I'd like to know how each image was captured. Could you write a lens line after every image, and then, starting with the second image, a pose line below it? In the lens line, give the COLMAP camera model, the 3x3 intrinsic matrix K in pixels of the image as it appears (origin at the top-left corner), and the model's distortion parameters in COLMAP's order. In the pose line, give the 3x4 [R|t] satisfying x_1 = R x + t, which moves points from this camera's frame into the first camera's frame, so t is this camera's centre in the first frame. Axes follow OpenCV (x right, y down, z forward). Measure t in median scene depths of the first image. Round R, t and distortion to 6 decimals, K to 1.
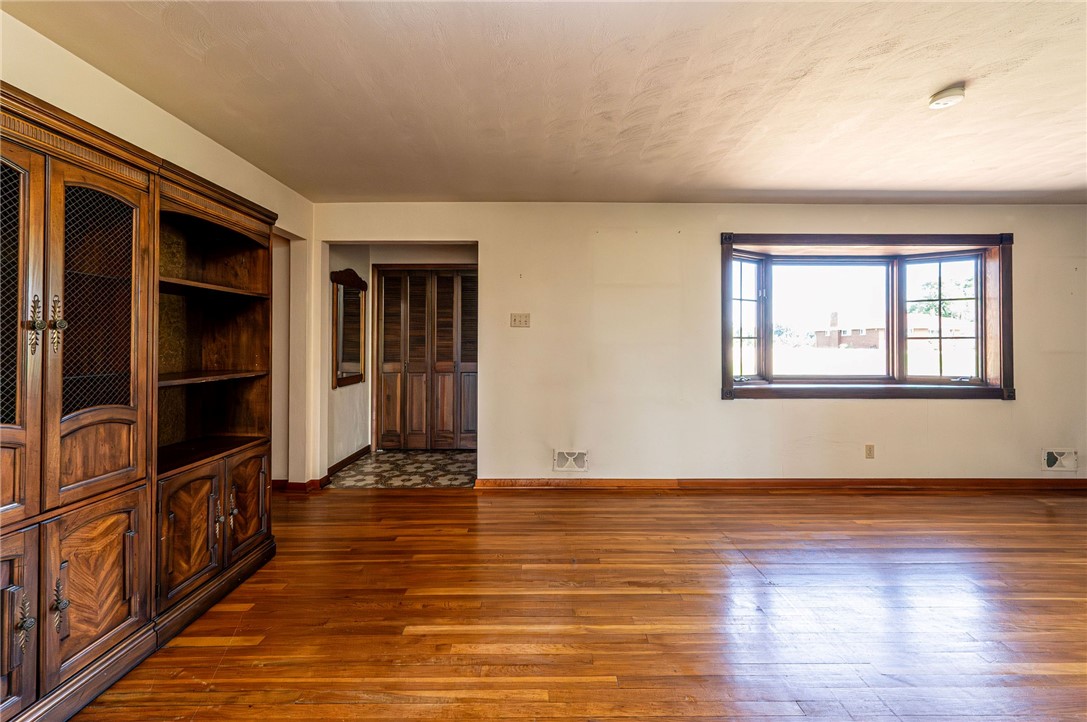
lens RADIAL K [[437.7, 0, 544.2], [0, 437.7, 340.9], [0, 0, 1]] dist [0.002372, -0.000725]
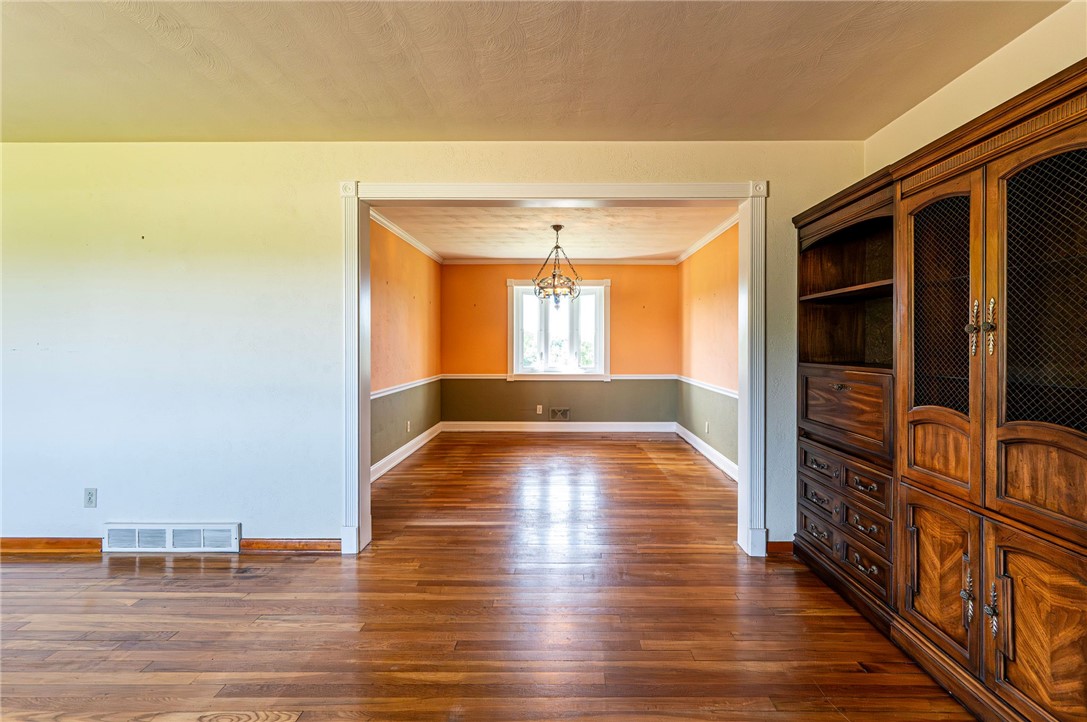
lens RADIAL K [[437.7, 0, 558.6], [0, 437.7, 348.4], [0, 0, 1]] dist [0.002372, -0.000725]
pose [[-0.999876, 0.000087, 0.015777, -0.048980], [0.000158, 0.999990, 0.004488, 0.002453], [-0.015776, 0.004490, -0.999865, 0.702873]]
